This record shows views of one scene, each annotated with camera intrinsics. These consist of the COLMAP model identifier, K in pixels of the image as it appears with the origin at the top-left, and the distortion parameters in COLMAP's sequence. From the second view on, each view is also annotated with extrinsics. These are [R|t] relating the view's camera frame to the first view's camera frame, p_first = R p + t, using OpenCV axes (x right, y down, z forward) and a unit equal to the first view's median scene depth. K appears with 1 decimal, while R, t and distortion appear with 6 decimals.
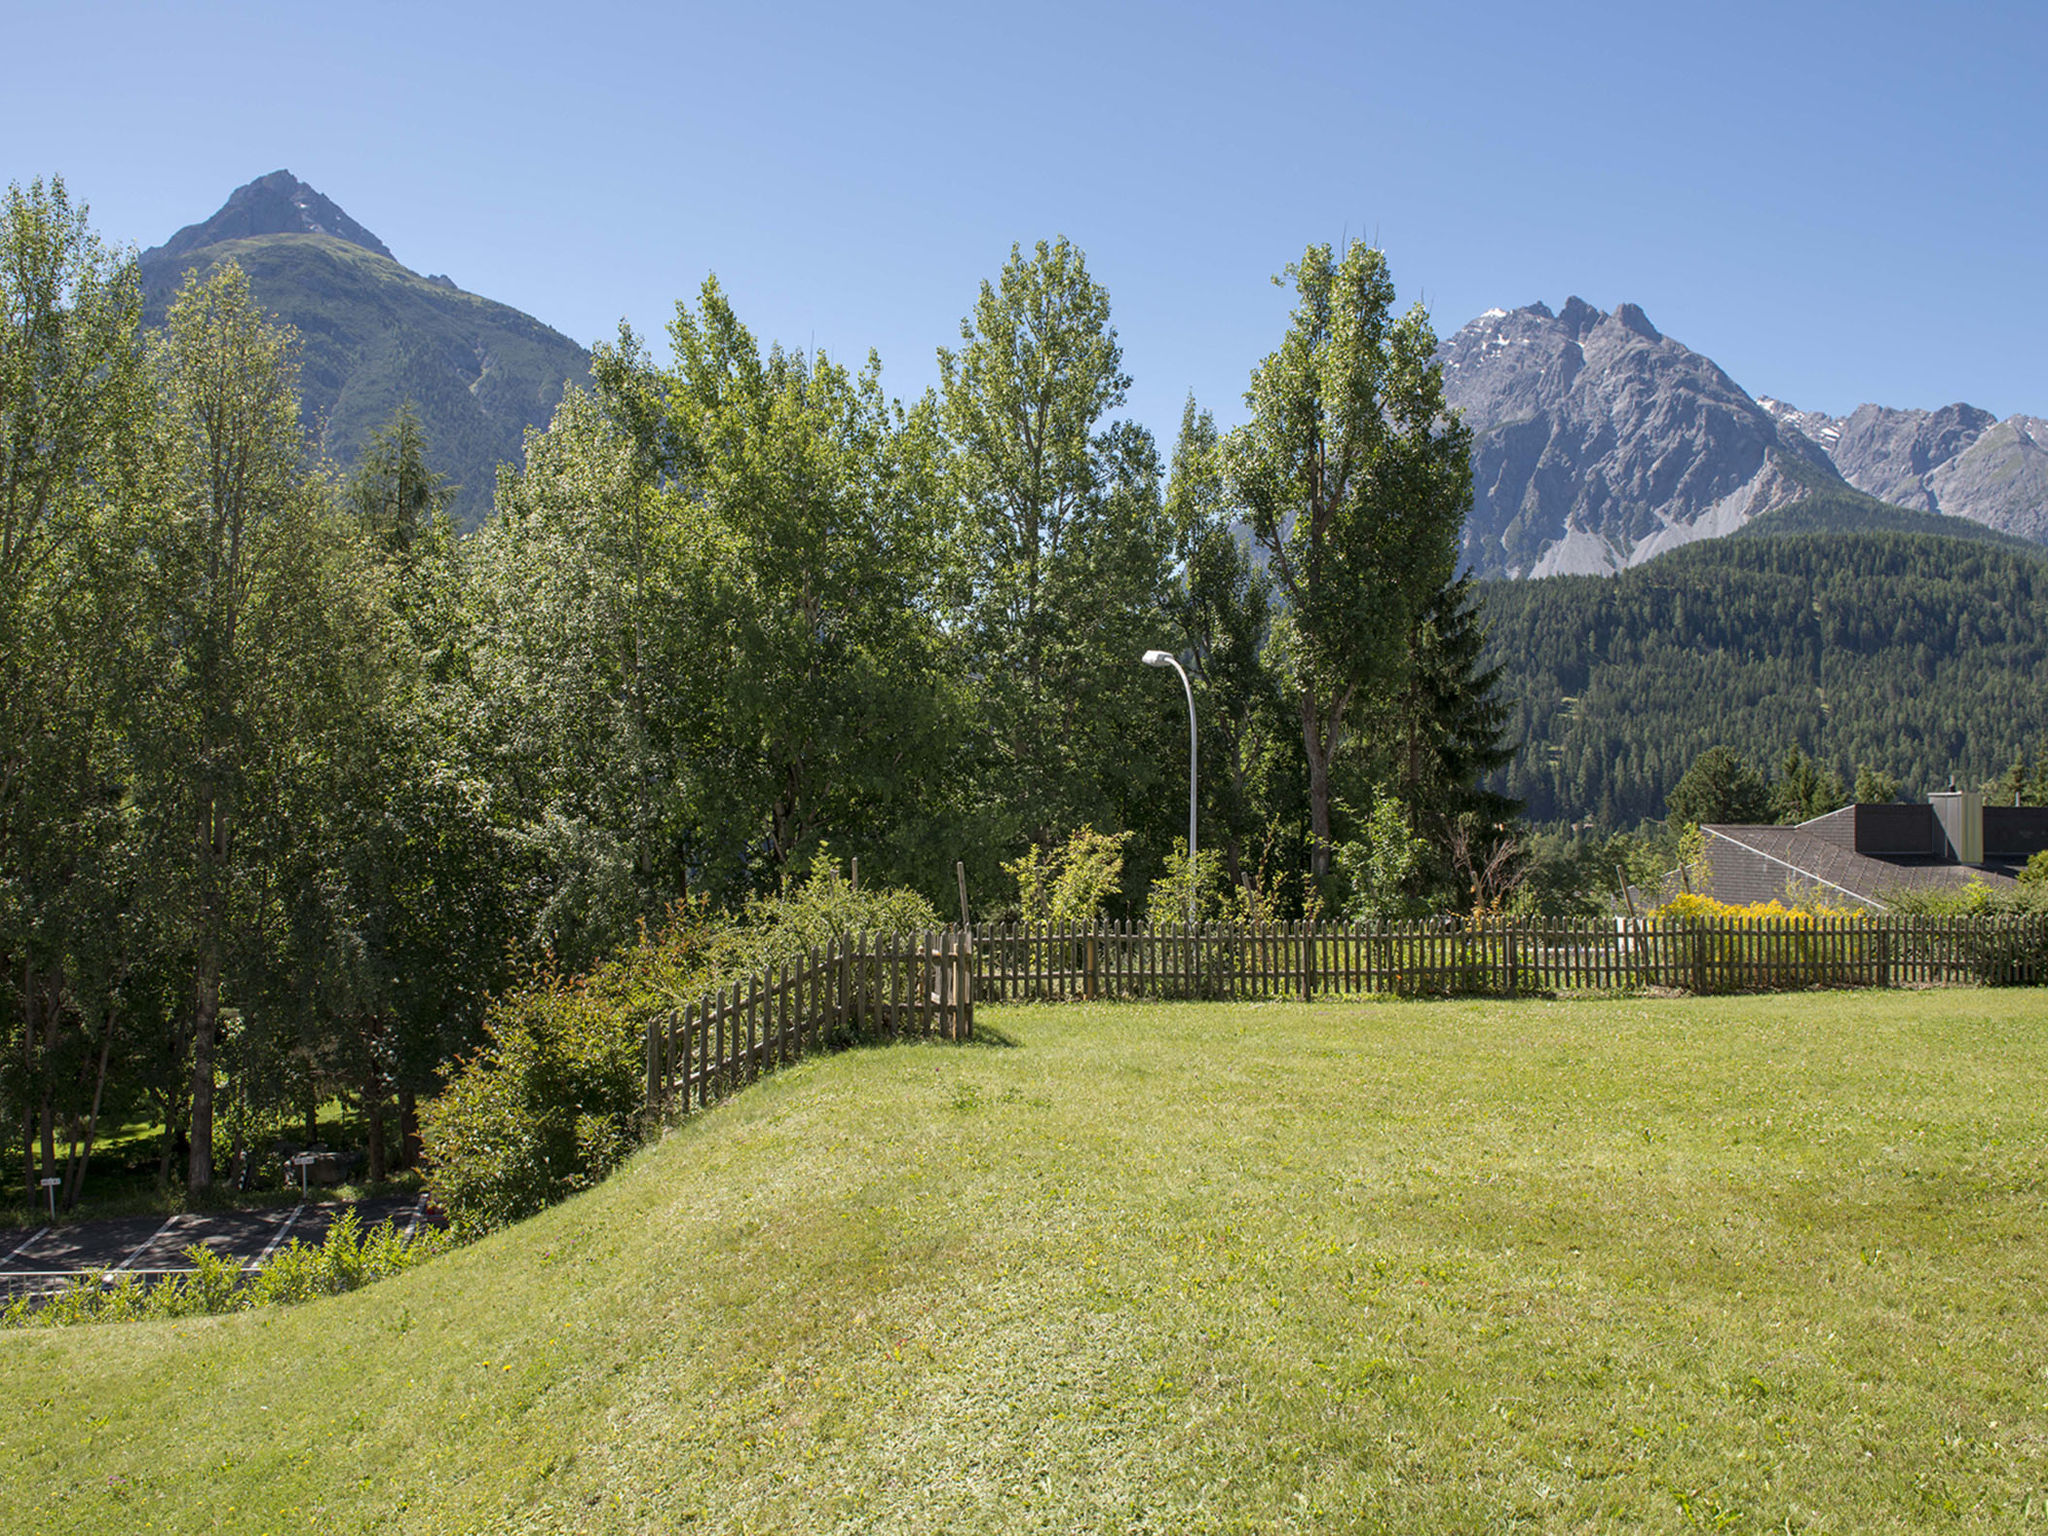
lens RADIAL K [[1560.8, 0, 1028.7], [0, 1560.8, 771.8], [0, 0, 1]] dist [-0.053151, -0.007277]
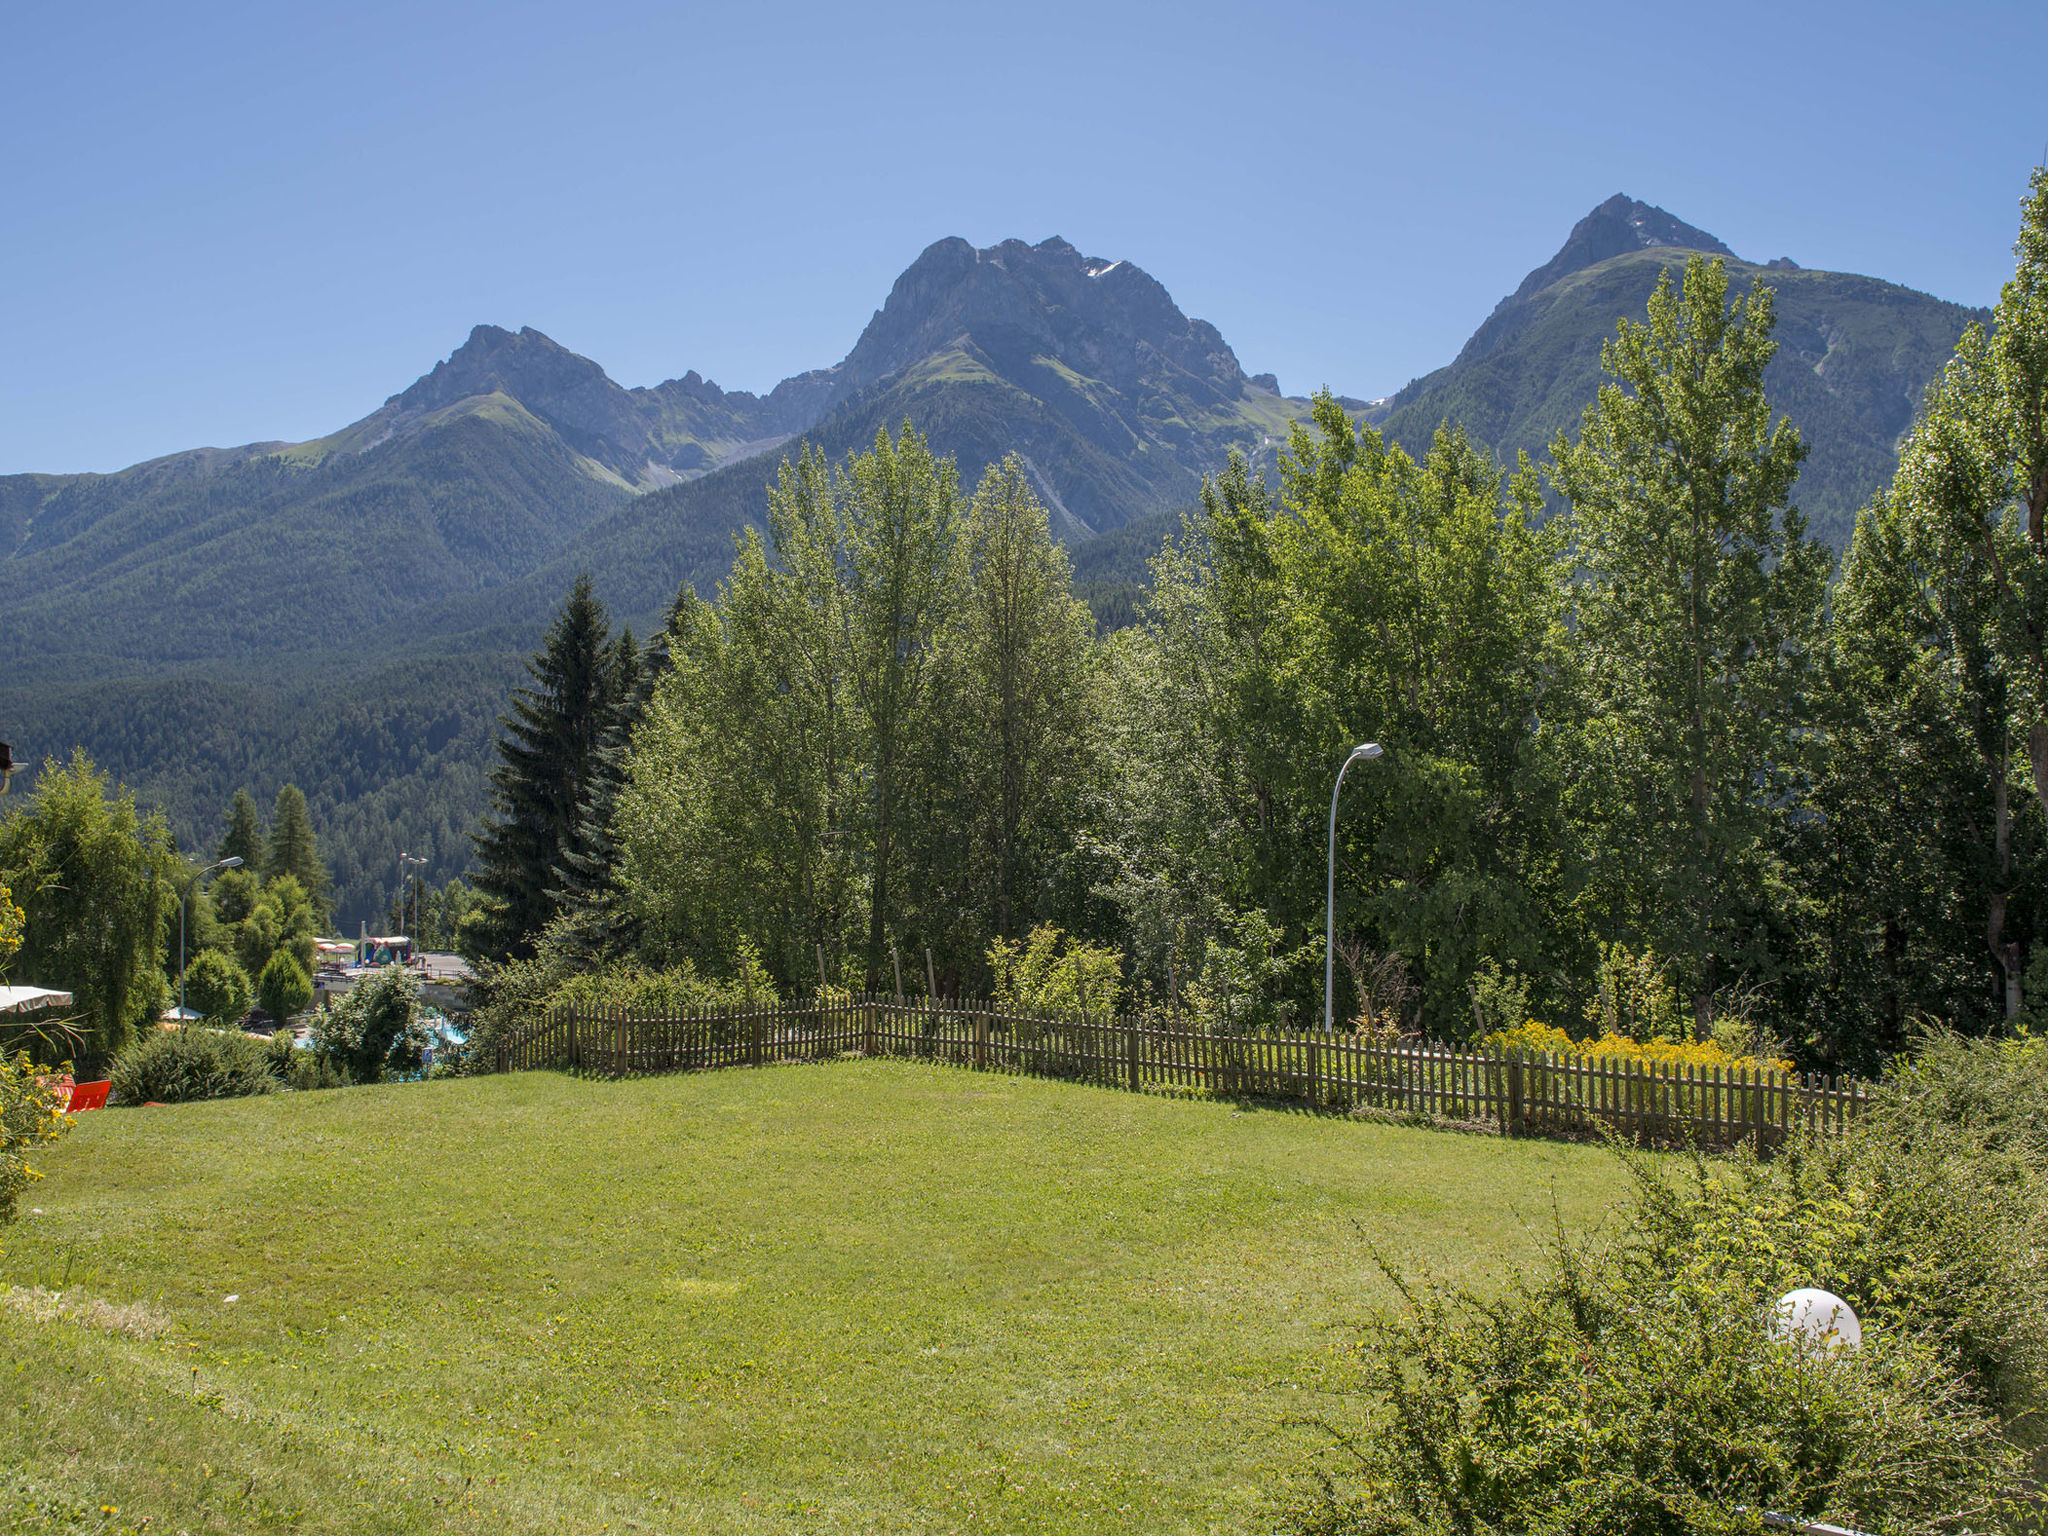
lens RADIAL K [[1560.8, 0, 1015.6], [0, 1560.8, 767.8], [0, 0, 1]] dist [-0.053151, -0.007277]
pose [[0.669468, -0.029536, -0.742253, 0.910190], [0.025725, 0.999532, -0.016571, -0.066532], [0.742395, -0.008001, 0.669915, 0.152642]]
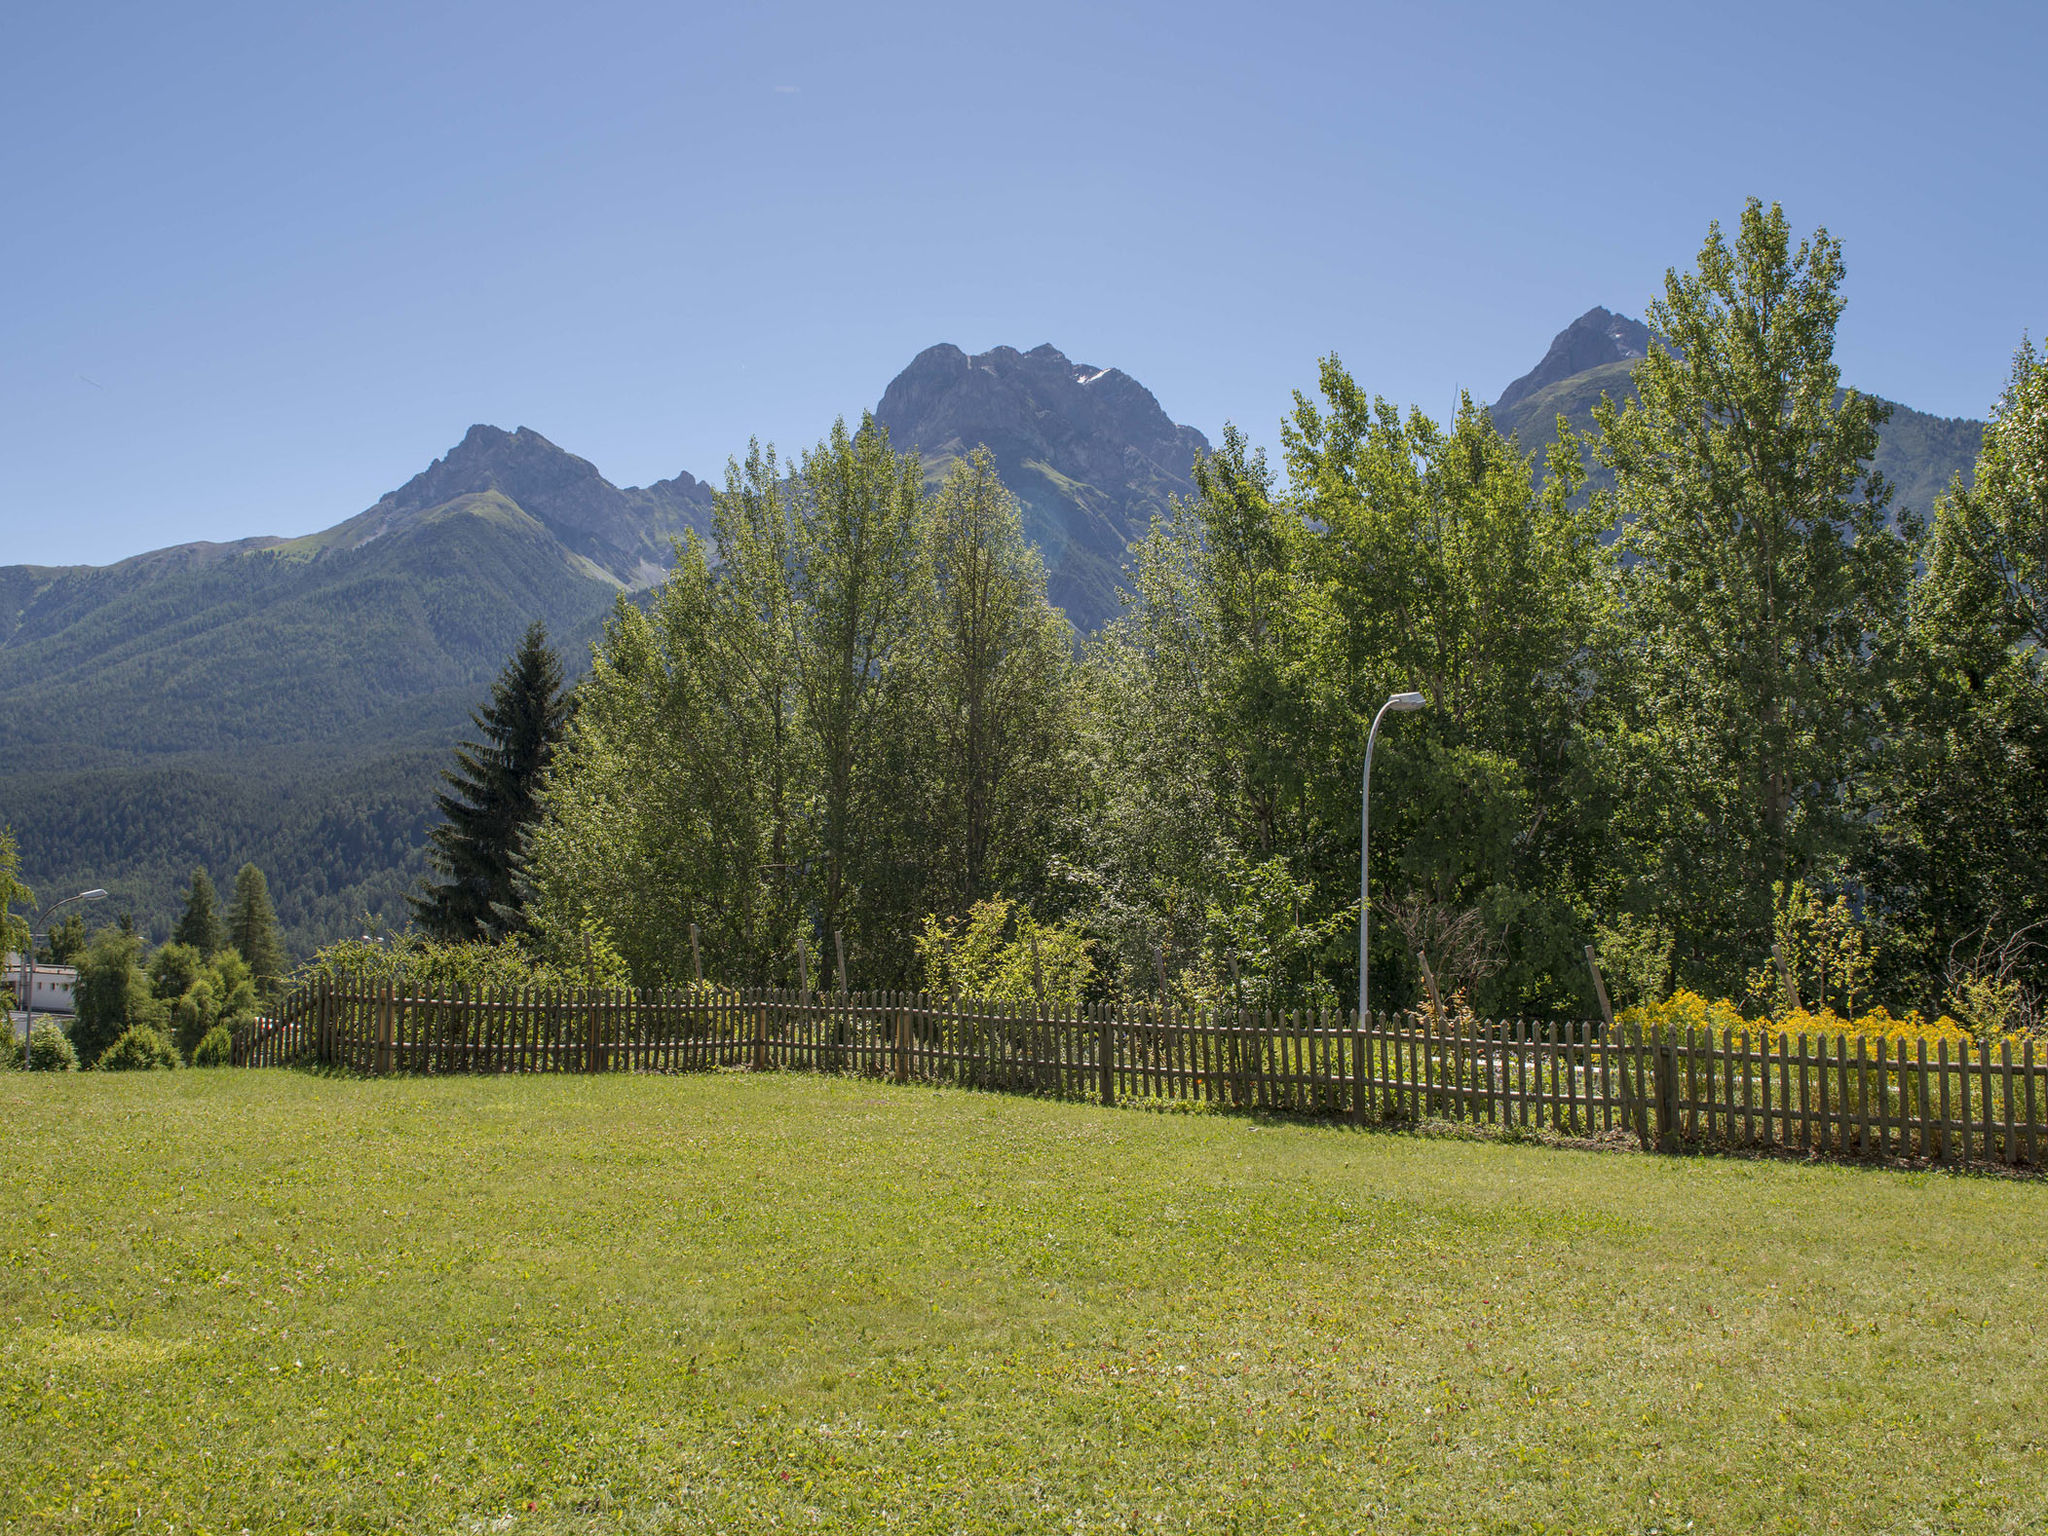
lens RADIAL K [[1560.8, 0, 1013.8], [0, 1560.8, 773.3], [0, 0, 1]] dist [-0.053151, -0.007277]
pose [[0.674863, -0.069580, -0.734656, 0.708095], [0.019388, 0.996873, -0.076605, 0.033170], [0.737689, 0.037454, 0.674101, 0.370548]]
